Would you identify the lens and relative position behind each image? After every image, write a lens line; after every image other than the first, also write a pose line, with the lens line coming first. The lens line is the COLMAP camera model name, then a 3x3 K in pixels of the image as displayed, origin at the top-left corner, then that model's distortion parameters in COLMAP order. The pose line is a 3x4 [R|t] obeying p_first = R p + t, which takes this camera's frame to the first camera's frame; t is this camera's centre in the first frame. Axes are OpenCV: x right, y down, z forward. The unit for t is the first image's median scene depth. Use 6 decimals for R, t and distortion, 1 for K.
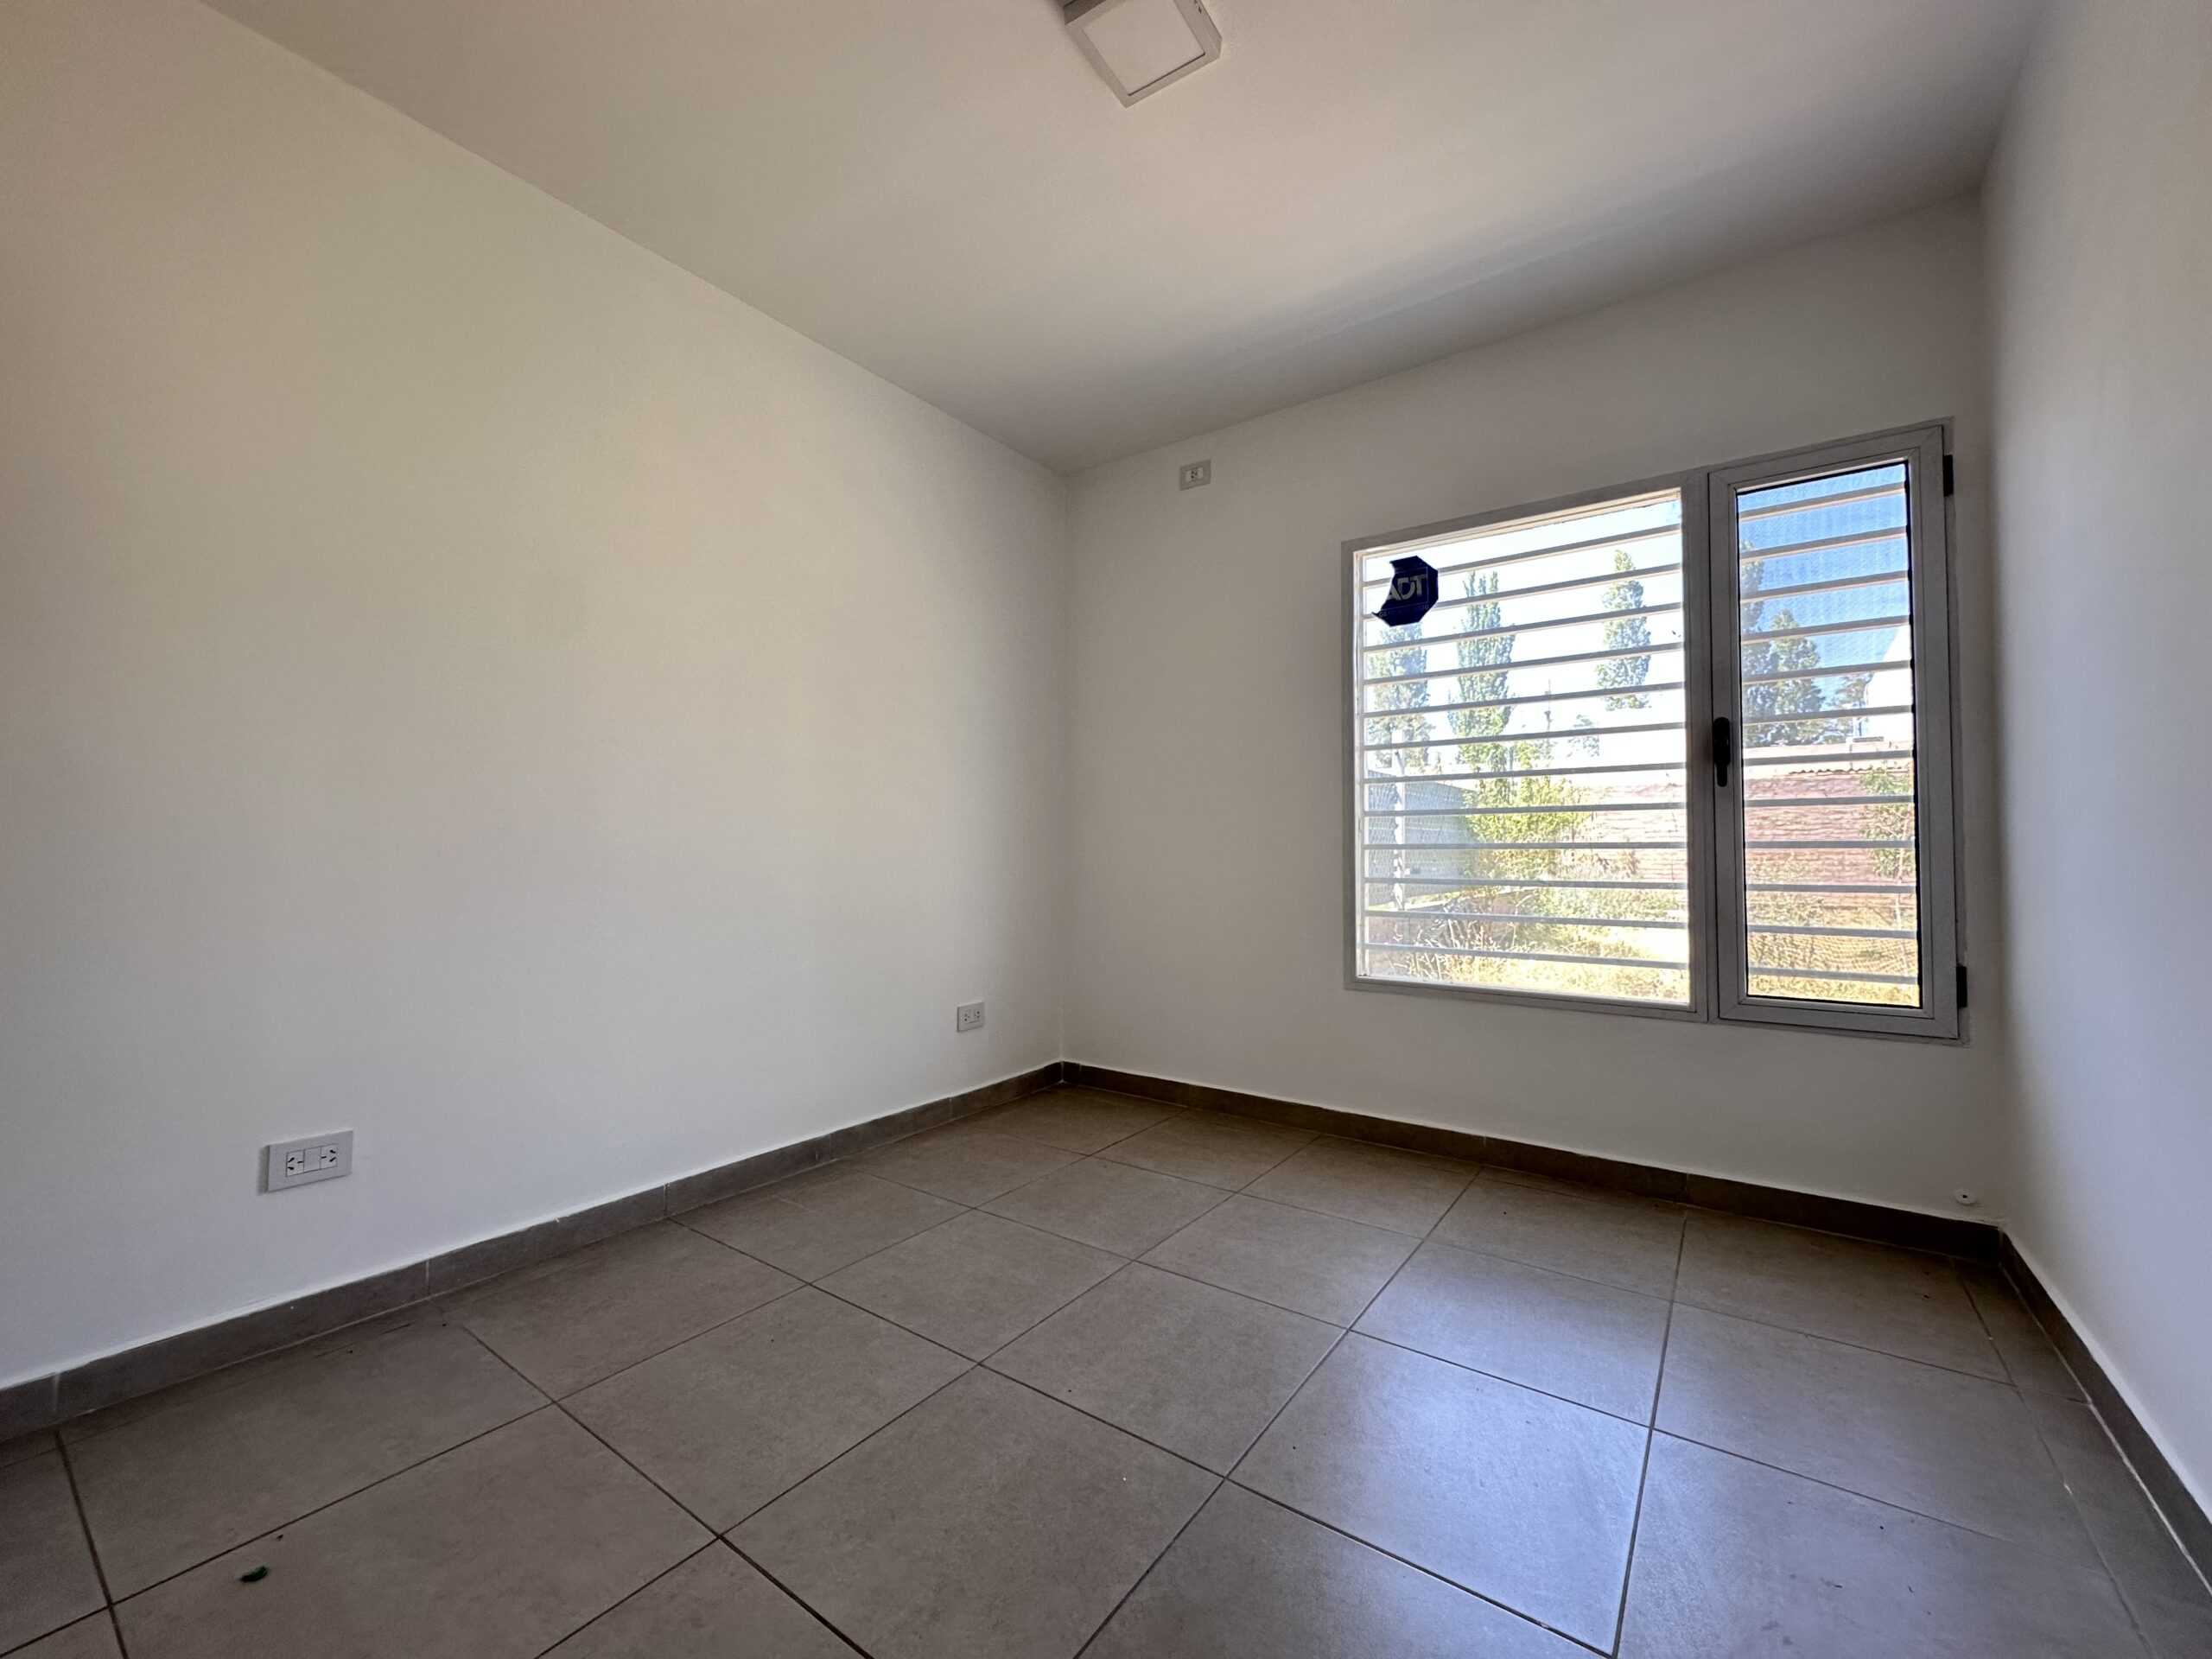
lens RADIAL K [[887.1, 0, 1112.6], [0, 887.1, 828.4], [0, 0, 1]] dist [-0.000188, -0.000075]
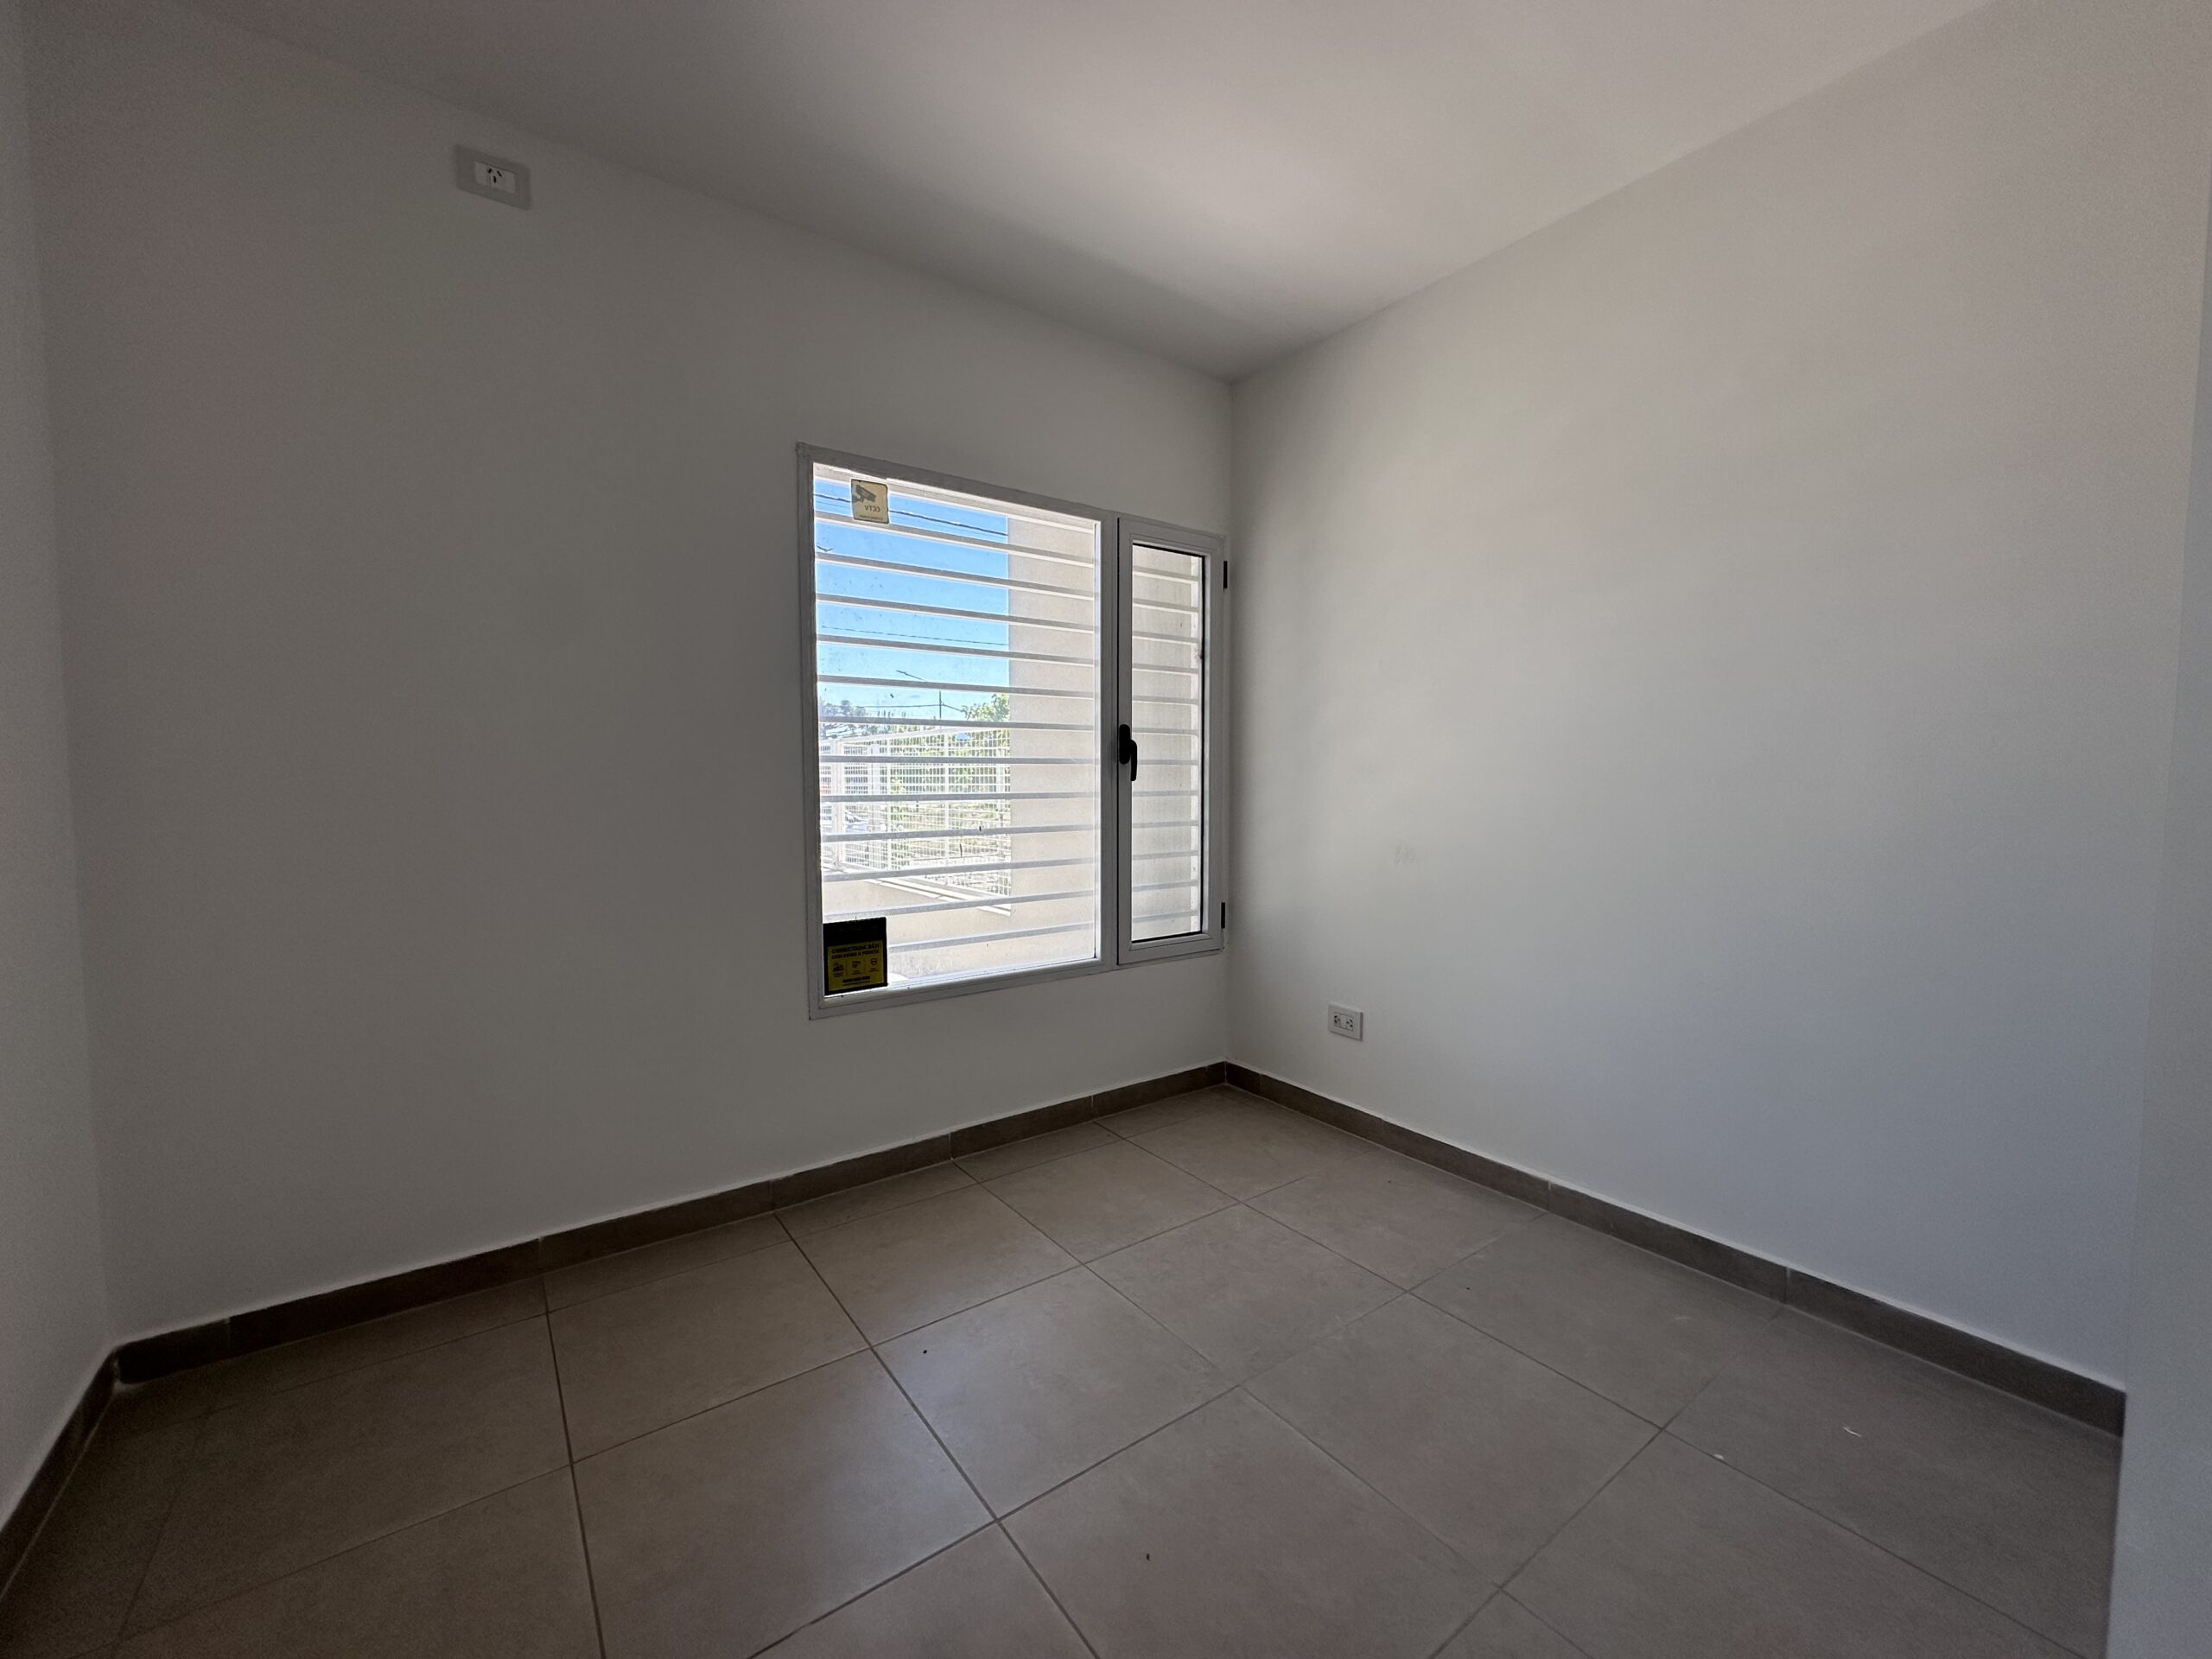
lens RADIAL K [[887.1, 0, 1112.6], [0, 887.1, 828.4], [0, 0, 1]] dist [-0.000188, -0.000075]
pose [[0.258179, -0.052170, 0.964687, -0.512343], [-0.018239, 0.998100, 0.058858, -0.050456], [-0.965925, -0.032791, 0.256737, 0.679715]]
